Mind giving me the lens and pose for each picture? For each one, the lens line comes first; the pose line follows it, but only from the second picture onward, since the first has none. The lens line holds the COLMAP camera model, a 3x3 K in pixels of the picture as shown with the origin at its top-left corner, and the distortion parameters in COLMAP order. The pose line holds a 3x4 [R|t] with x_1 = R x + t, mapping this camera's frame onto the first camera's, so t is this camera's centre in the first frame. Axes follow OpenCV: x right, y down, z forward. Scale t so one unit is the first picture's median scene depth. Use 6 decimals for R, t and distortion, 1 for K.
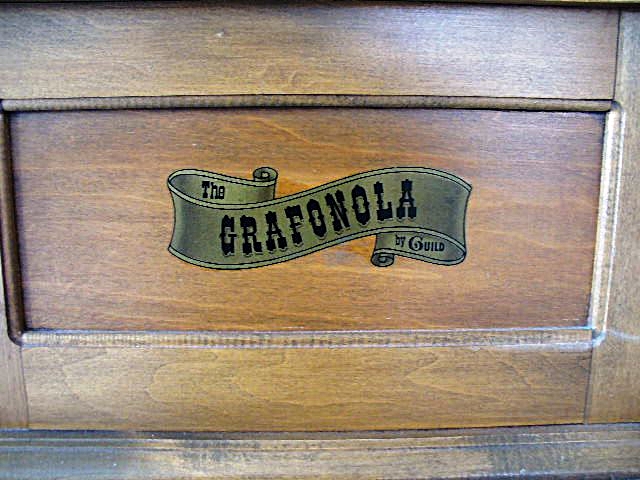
lens RADIAL K [[721.0, 0, 320.0], [0, 721.0, 240.0], [0, 0, 1]] dist [-0.266193, 0.241634]
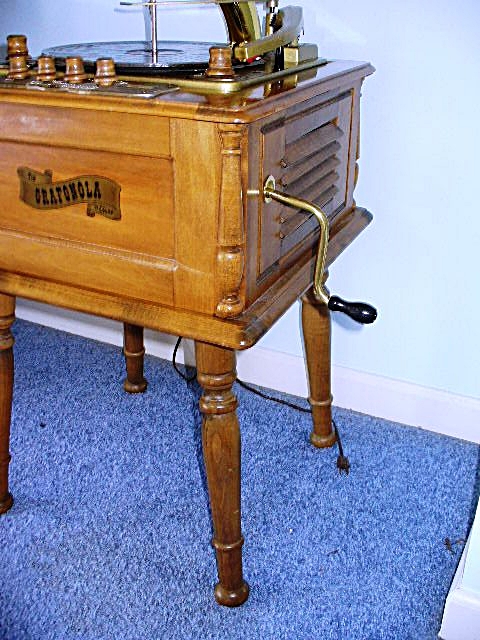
lens RADIAL K [[721.0, 0, 240.0], [0, 721.0, 320.0], [0, 0, 1]] dist [-0.266193, 0.241634]
pose [[0.894938, 0.209693, -0.393846, 1.494320], [-0.099640, 0.954318, 0.281689, -0.339769], [0.434923, -0.212851, 0.874949, -0.854127]]
